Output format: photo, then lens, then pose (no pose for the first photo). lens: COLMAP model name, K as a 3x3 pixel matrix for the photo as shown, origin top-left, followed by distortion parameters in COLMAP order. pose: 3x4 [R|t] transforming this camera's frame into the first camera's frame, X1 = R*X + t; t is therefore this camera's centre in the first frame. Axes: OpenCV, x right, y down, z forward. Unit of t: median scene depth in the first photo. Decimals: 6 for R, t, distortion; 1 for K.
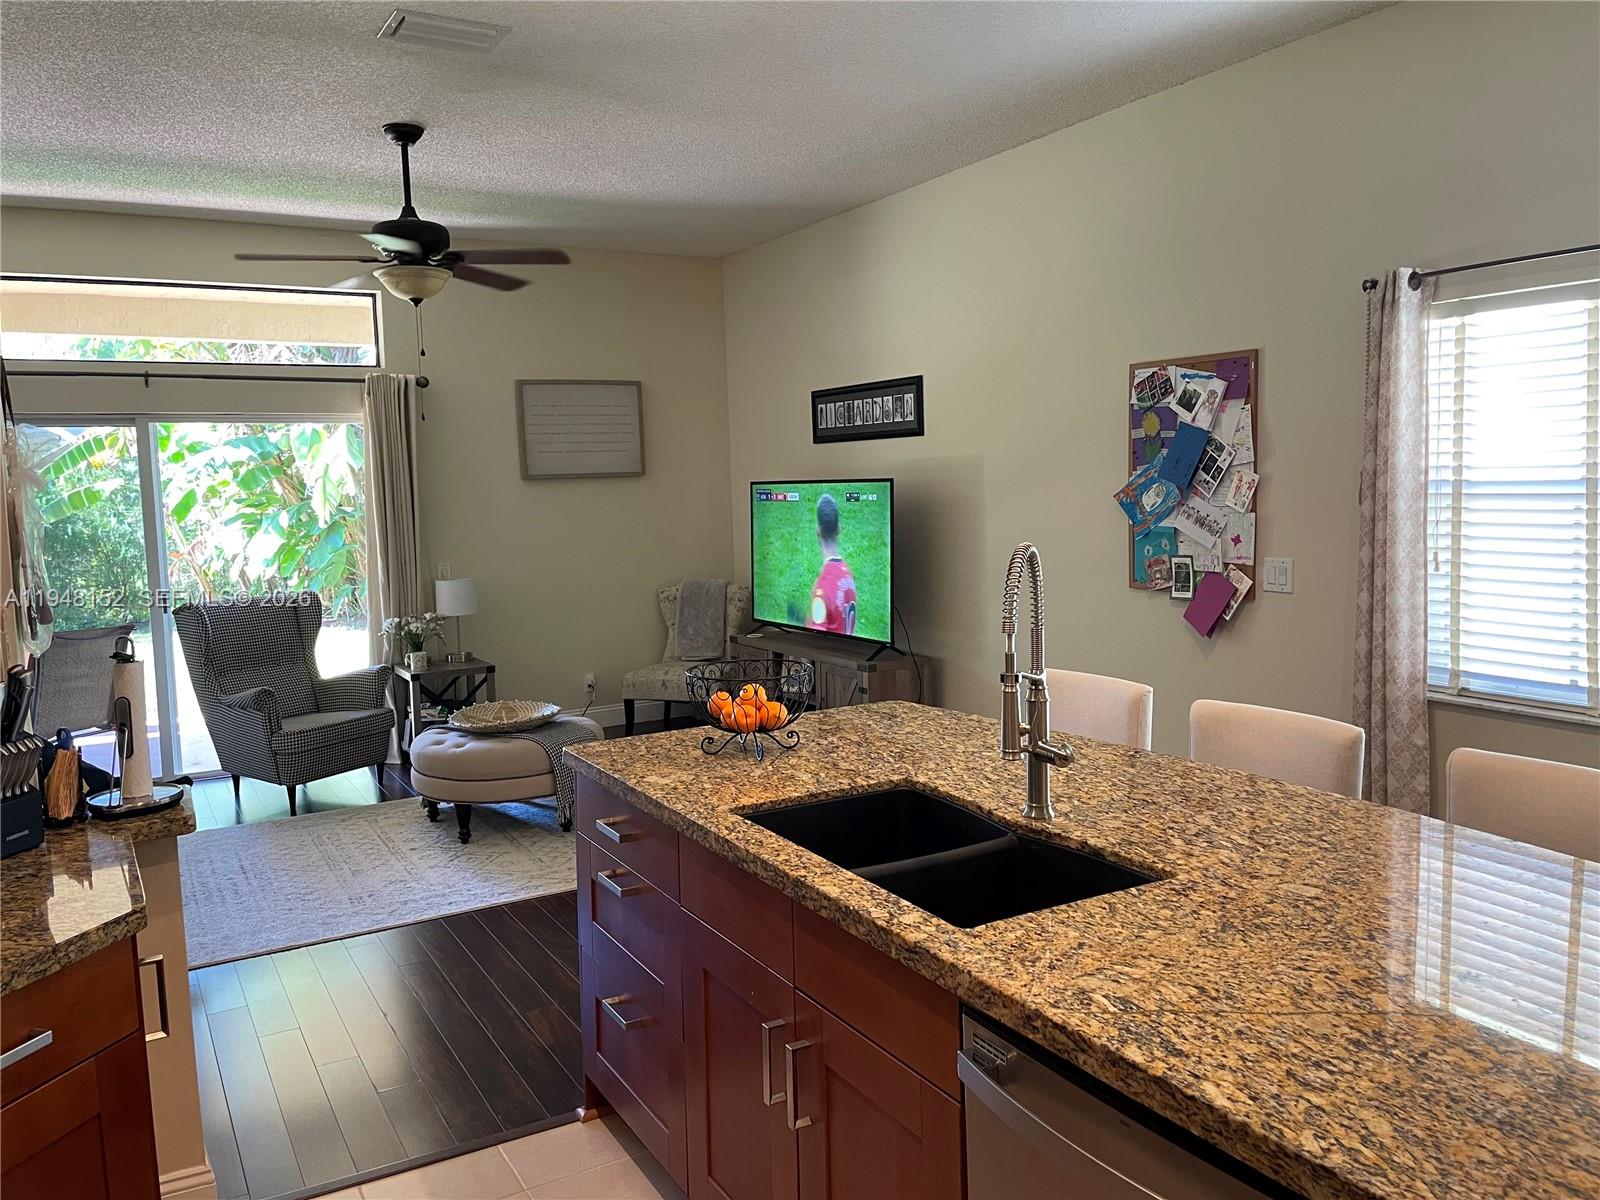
lens RADIAL K [[1218.0, 0, 800.0], [0, 1218.0, 600.0], [0, 0, 1]] dist [0.076392, -0.219910]
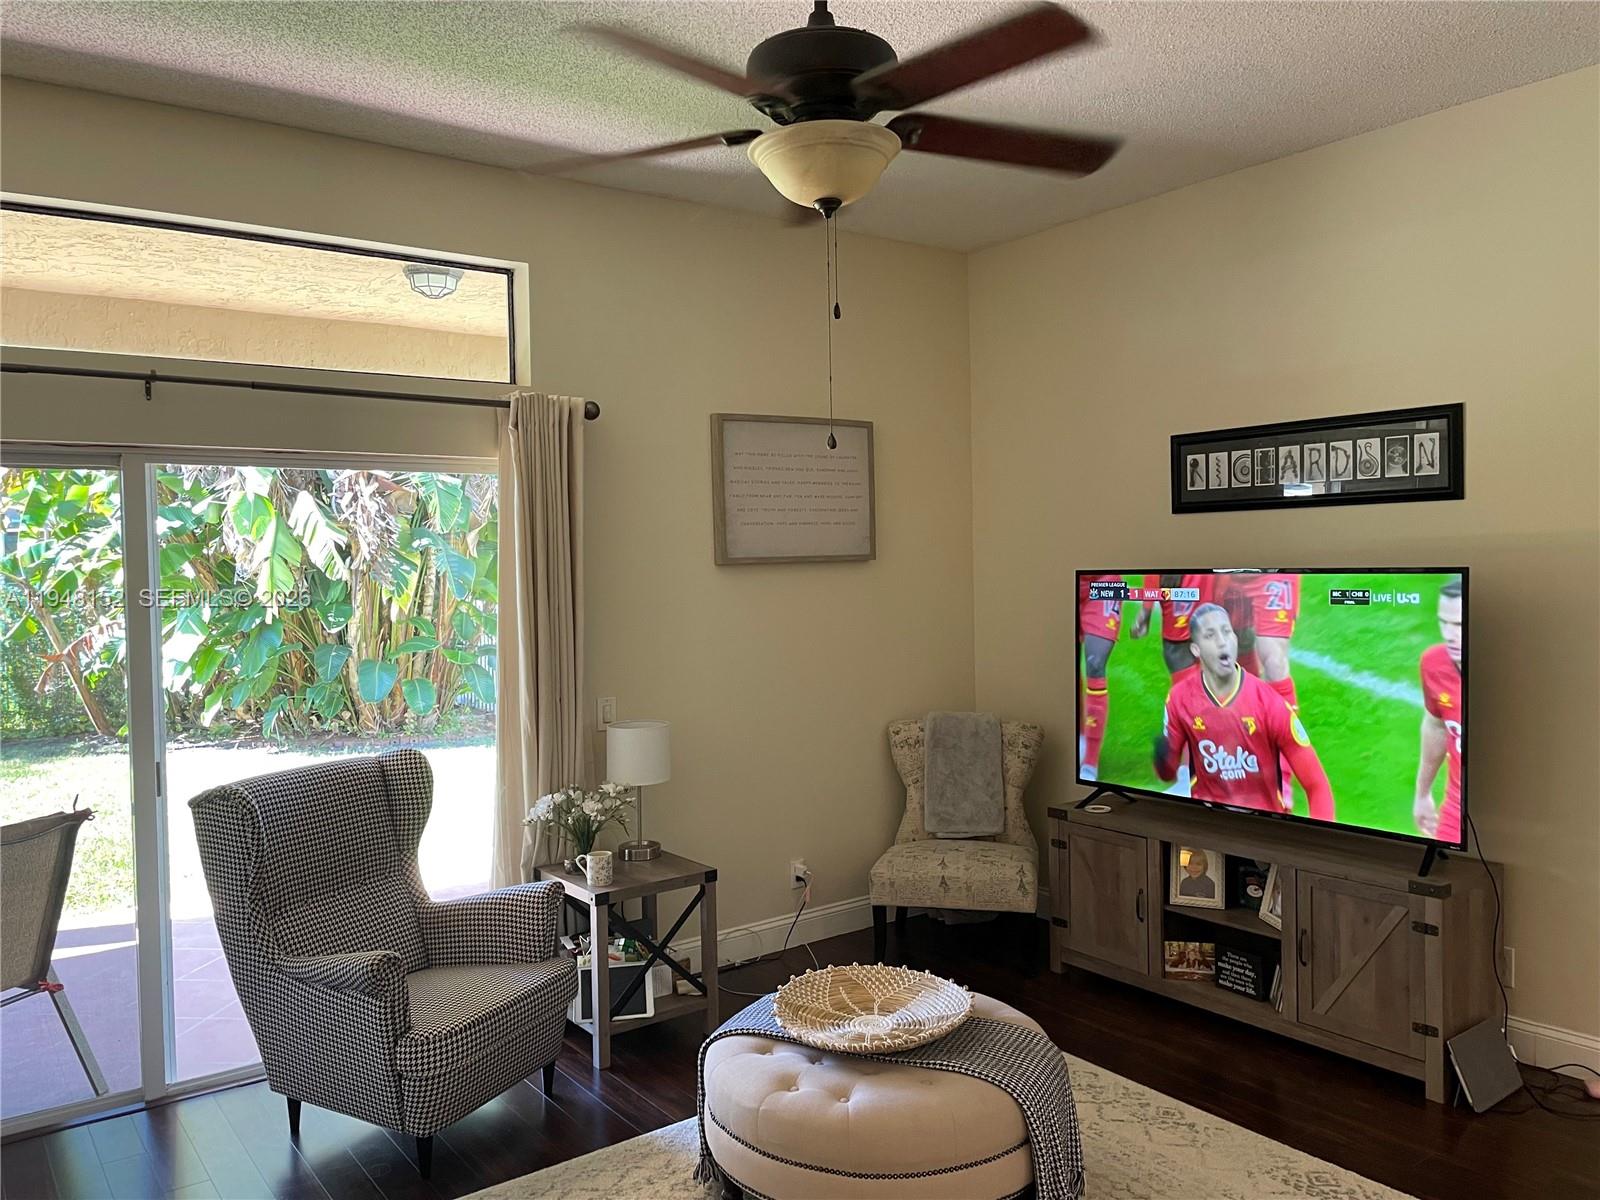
lens RADIAL K [[1218.0, 0, 800.0], [0, 1218.0, 600.0], [0, 0, 1]] dist [0.076392, -0.219910]
pose [[0.995086, 0.004048, 0.098927, -0.260512], [0.002788, 0.997622, -0.068867, -0.037074], [-0.098971, 0.068805, 0.992709, 0.371156]]
